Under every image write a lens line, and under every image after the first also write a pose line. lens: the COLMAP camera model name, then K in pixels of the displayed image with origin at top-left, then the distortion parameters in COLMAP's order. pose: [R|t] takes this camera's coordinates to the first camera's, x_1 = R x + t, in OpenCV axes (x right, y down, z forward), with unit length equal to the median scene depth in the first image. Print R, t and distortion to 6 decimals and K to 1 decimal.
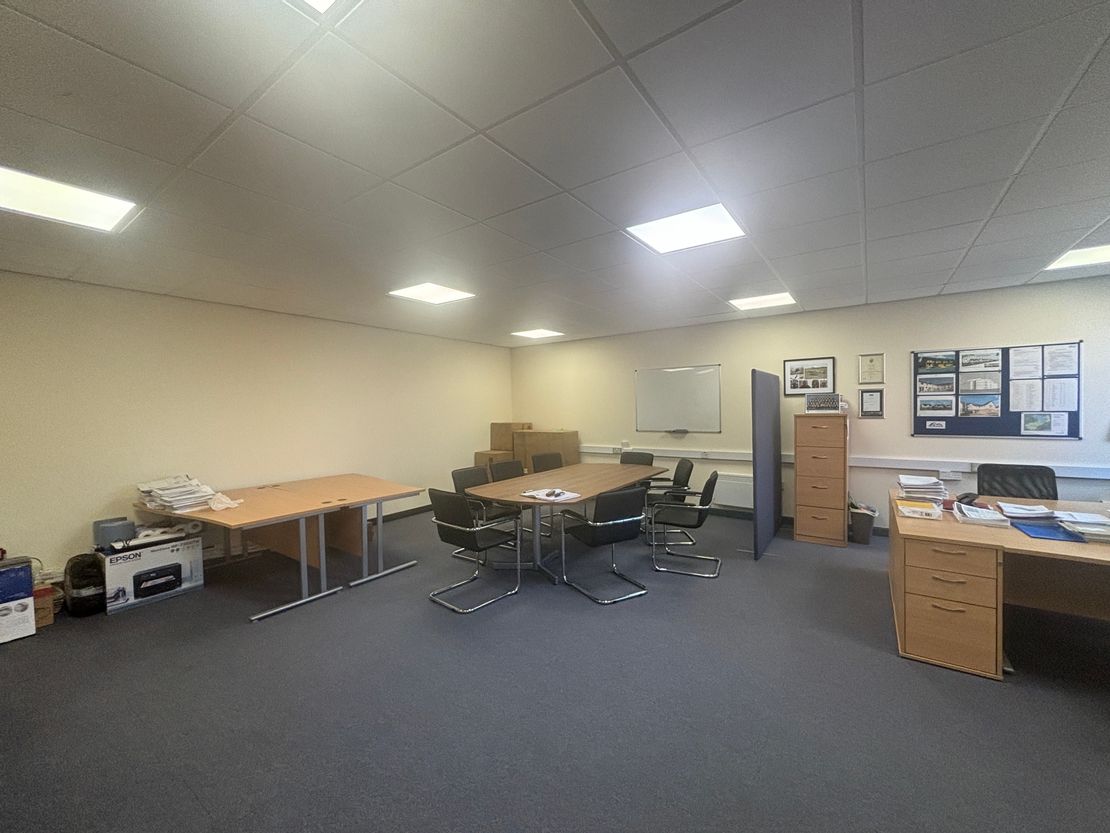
lens RADIAL K [[444.7, 0, 556.6], [0, 444.7, 417.0], [0, 0, 1]] dist [0.001373, 0.000035]
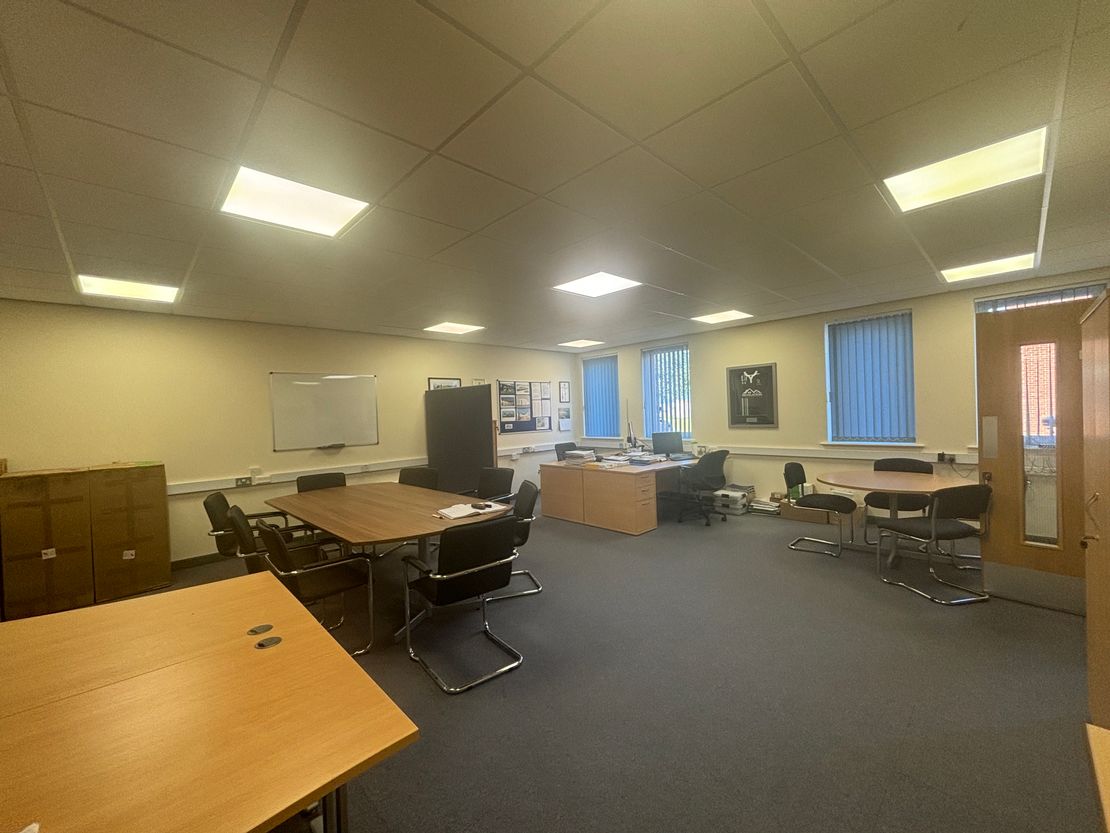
lens RADIAL K [[444.7, 0, 557.5], [0, 444.7, 415.3], [0, 0, 1]] dist [0.001373, 0.000035]
pose [[0.180731, 0.001519, 0.983531, -0.705330], [0.051573, 0.998608, -0.011019, 0.004296], [-0.982179, 0.052716, 0.180401, 0.540725]]
